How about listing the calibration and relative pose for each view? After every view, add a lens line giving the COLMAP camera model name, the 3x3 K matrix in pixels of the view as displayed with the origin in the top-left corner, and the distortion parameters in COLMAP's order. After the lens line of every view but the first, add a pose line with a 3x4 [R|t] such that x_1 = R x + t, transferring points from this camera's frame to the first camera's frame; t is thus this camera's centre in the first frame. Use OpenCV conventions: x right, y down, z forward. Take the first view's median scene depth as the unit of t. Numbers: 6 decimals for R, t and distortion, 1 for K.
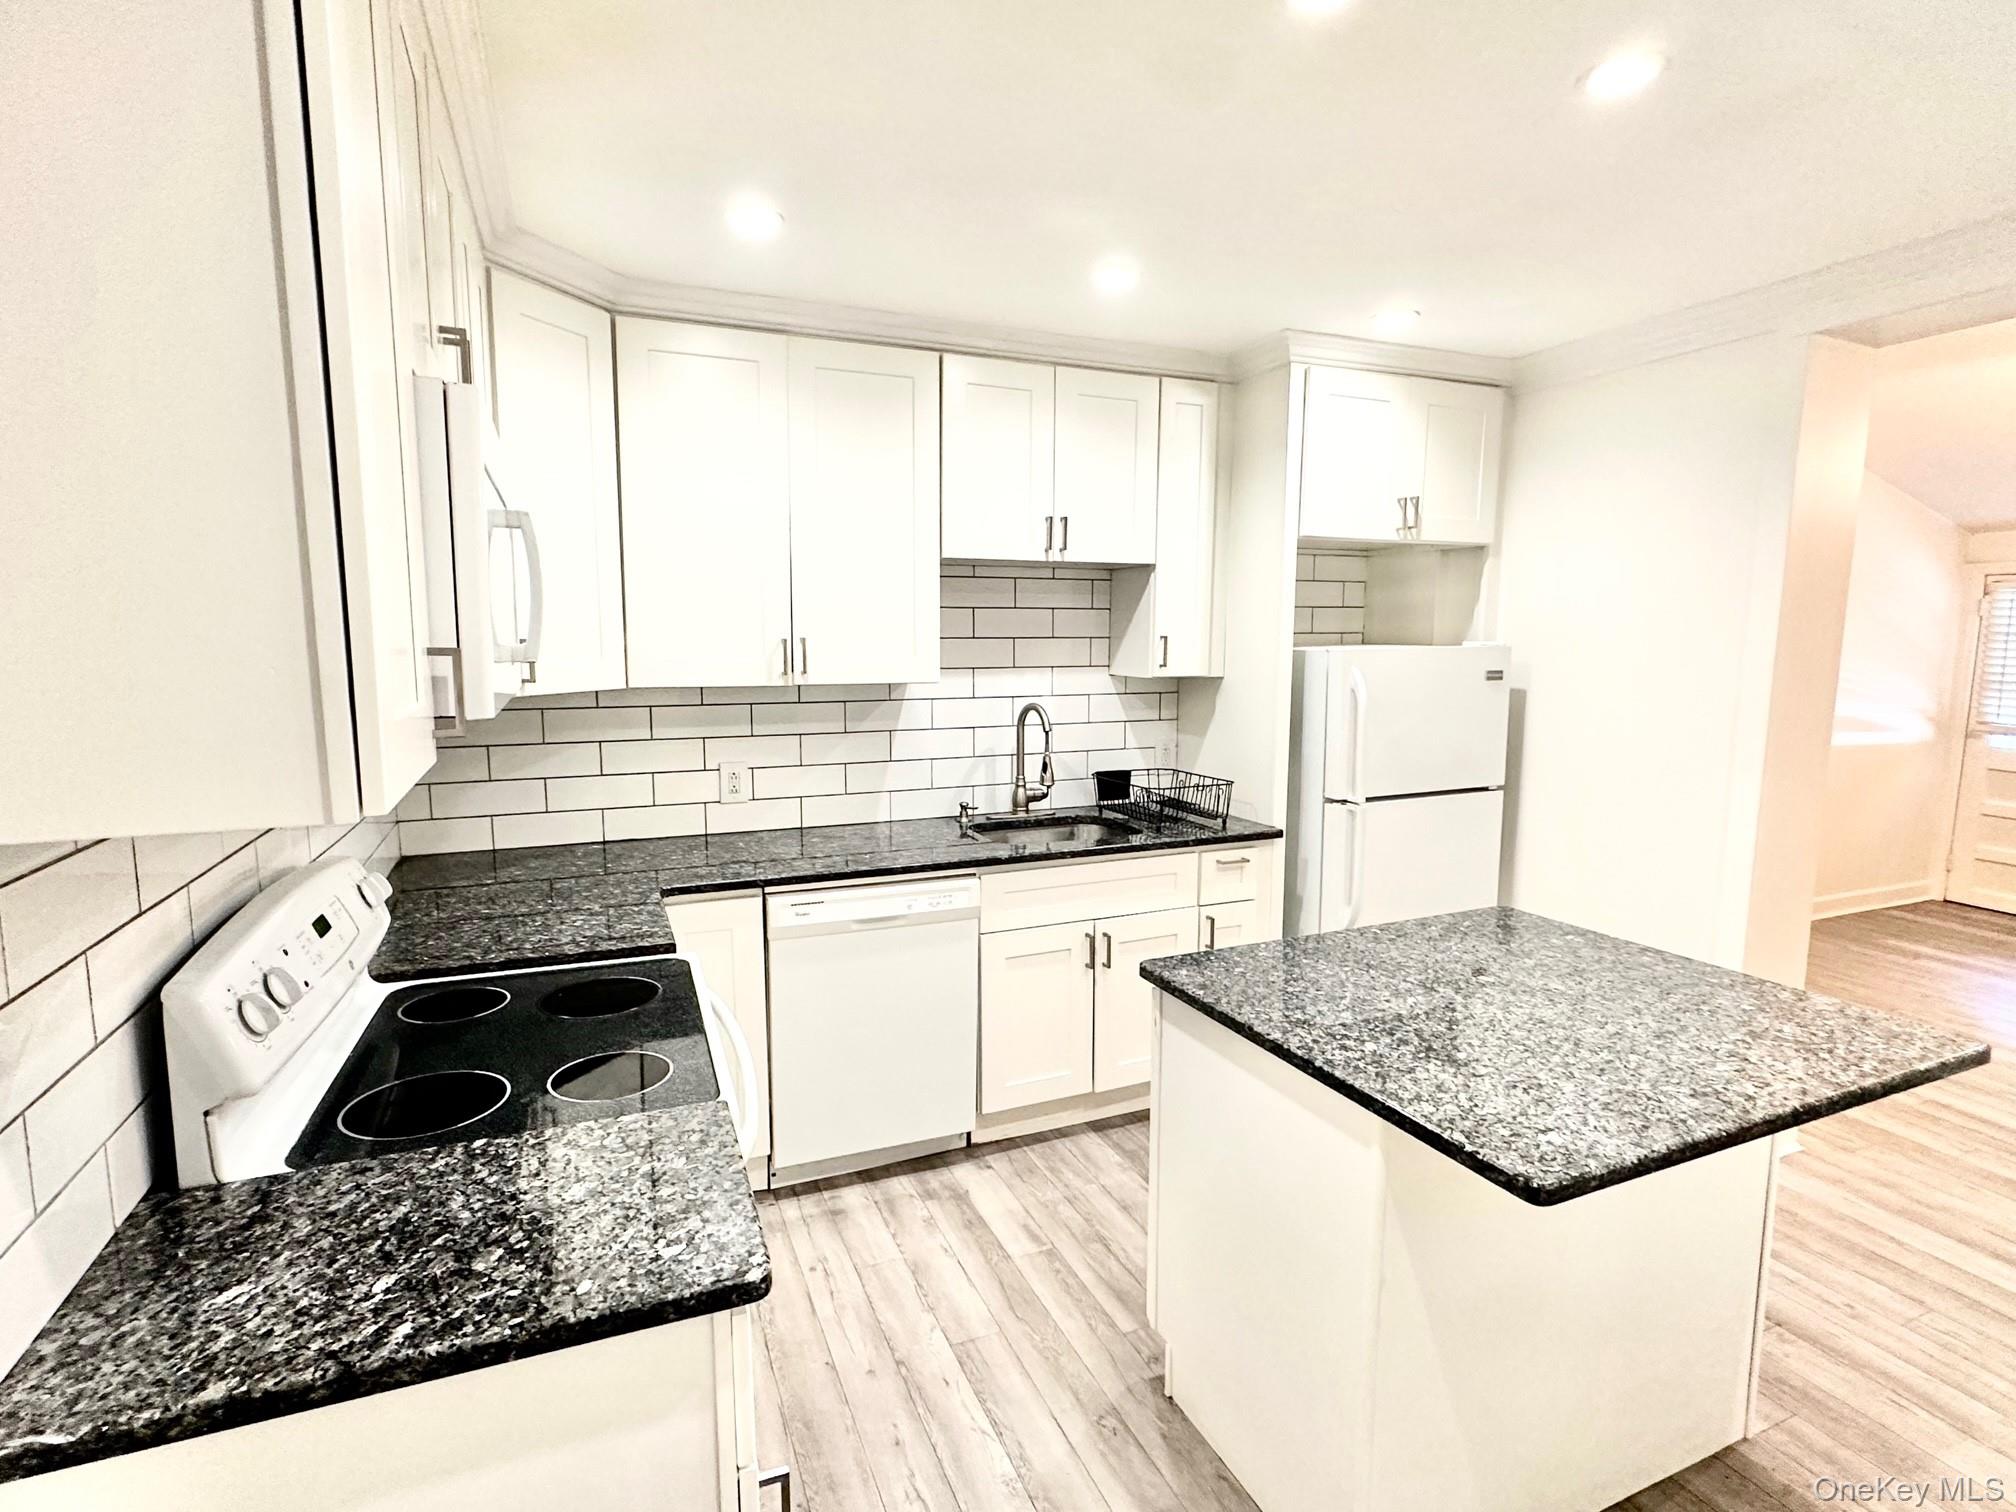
lens RADIAL K [[1002.4, 0, 996.4], [0, 1002.4, 763.7], [0, 0, 1]] dist [-0.015630, -0.000167]
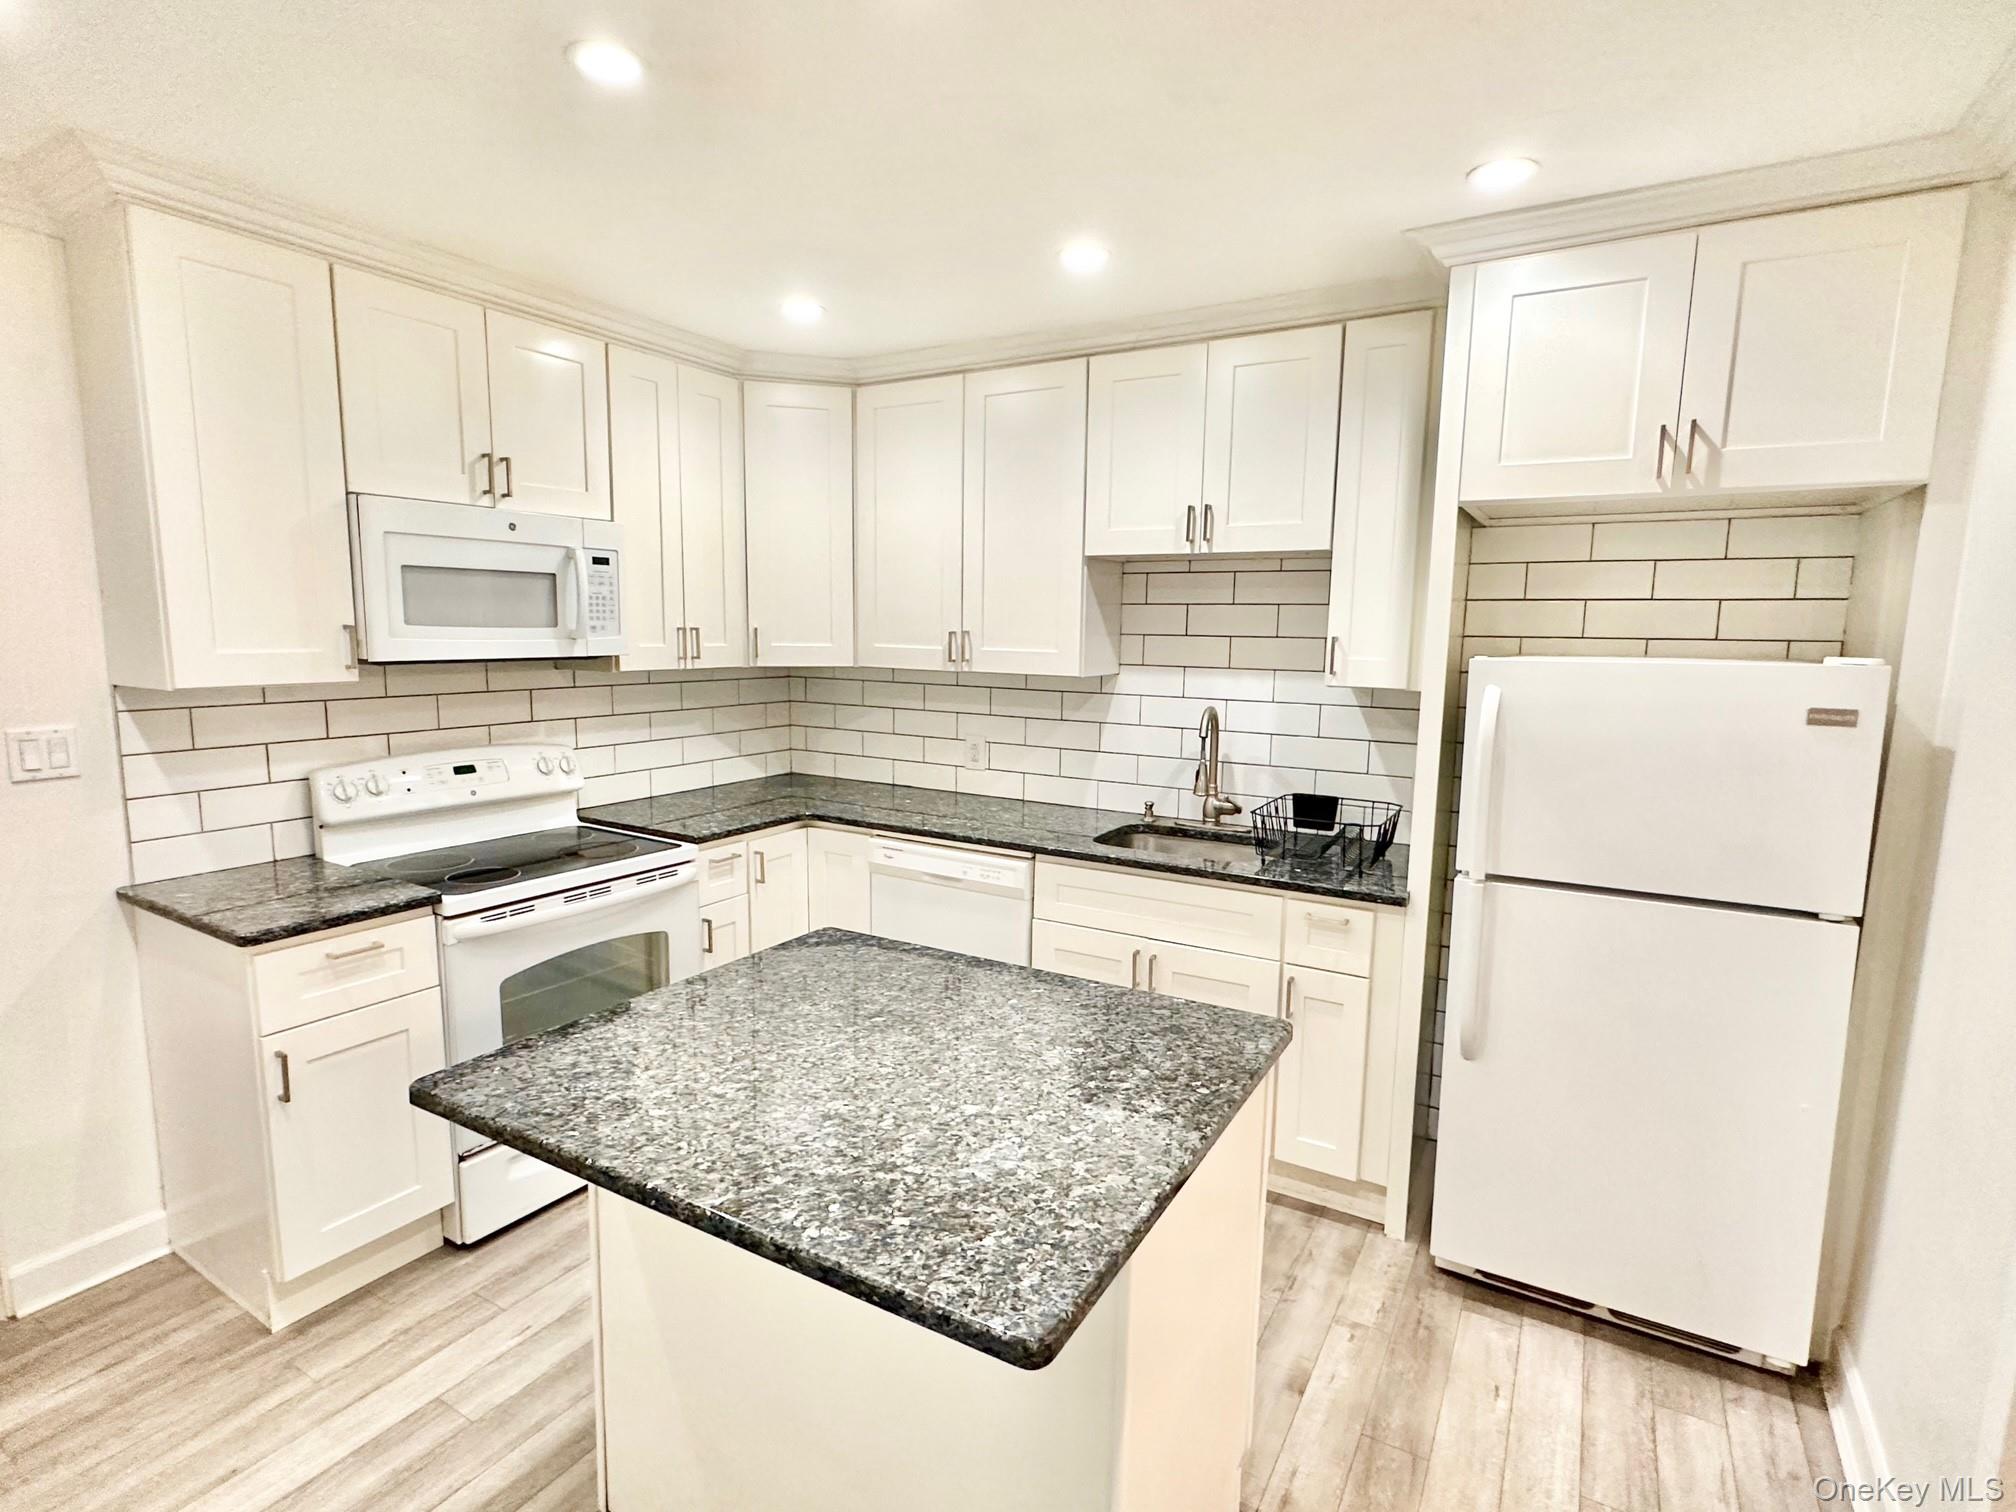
lens RADIAL K [[1002.4, 0, 996.4], [0, 1002.4, 763.7], [0, 0, 1]] dist [-0.015630, -0.000167]
pose [[0.594593, 0.119175, -0.795146, 0.697728], [-0.119134, 0.991096, 0.059458, -0.041574], [0.795152, 0.059376, 0.603496, 0.300368]]
